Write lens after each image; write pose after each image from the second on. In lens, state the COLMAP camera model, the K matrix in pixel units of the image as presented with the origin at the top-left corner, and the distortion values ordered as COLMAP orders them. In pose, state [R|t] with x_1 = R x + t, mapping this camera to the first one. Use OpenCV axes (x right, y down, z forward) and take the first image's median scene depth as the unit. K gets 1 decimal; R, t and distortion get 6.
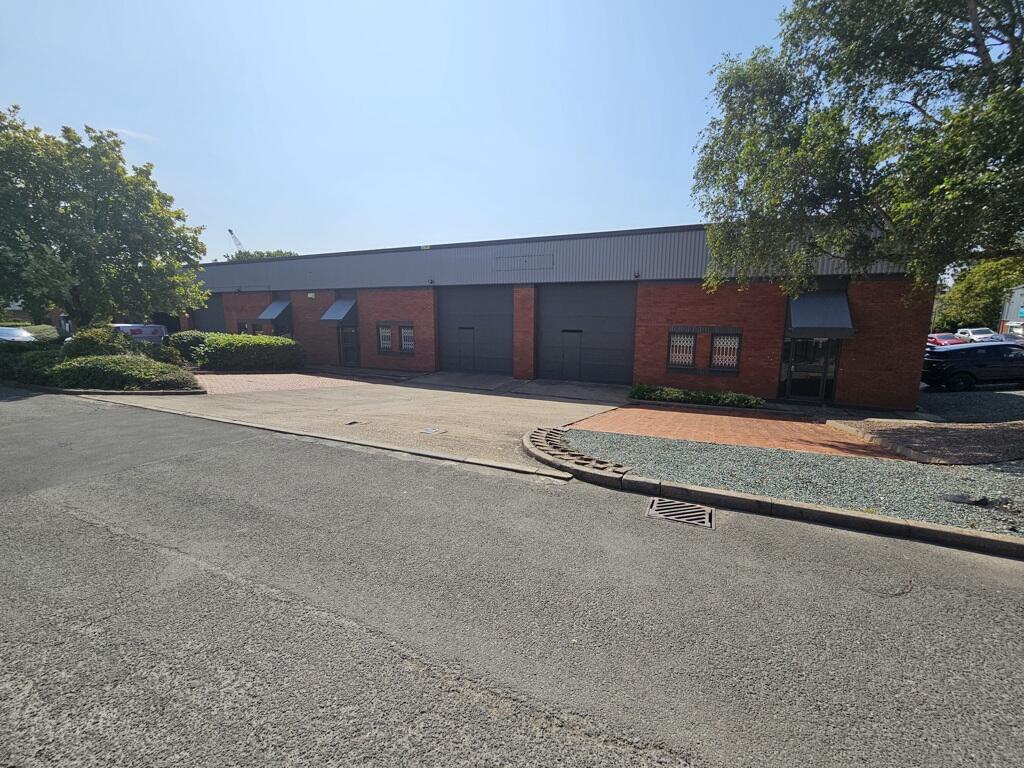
lens RADIAL K [[420.7, 0, 522.5], [0, 420.7, 381.1], [0, 0, 1]] dist [-0.001496, 0.000030]
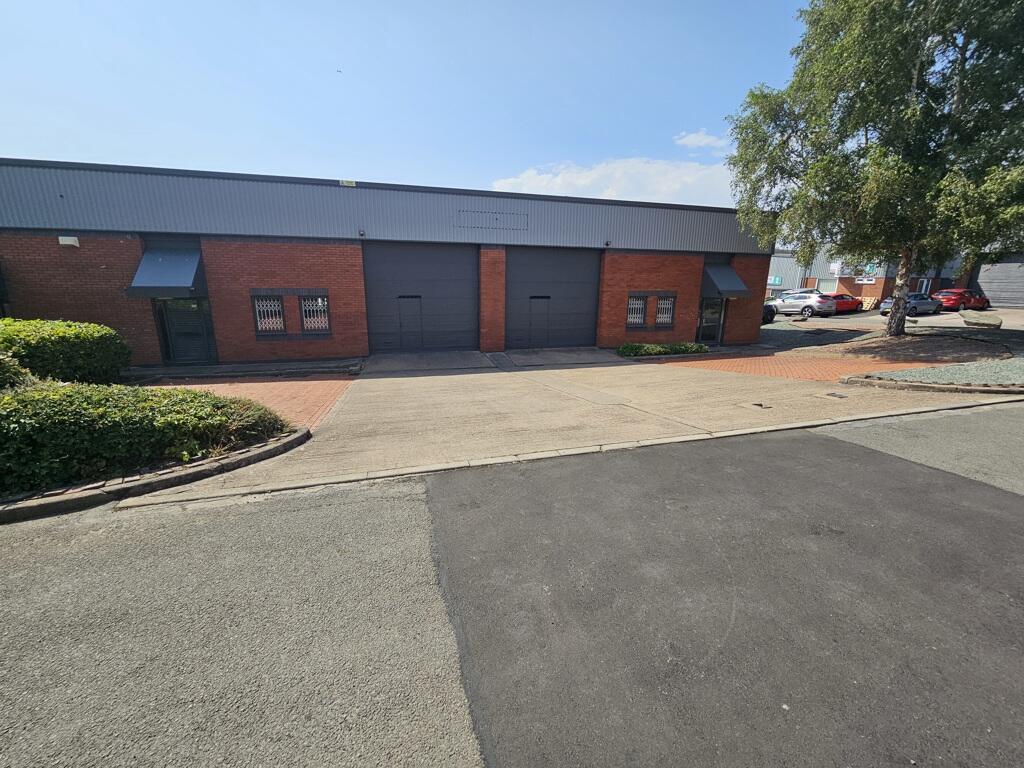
lens RADIAL K [[420.7, 0, 517.8], [0, 420.7, 391.1], [0, 0, 1]] dist [-0.001496, 0.000030]
pose [[0.749695, -0.166153, 0.640586, -0.579712], [0.097410, 0.985131, 0.141518, -0.046095], [-0.654575, -0.043696, 0.754733, 0.275454]]
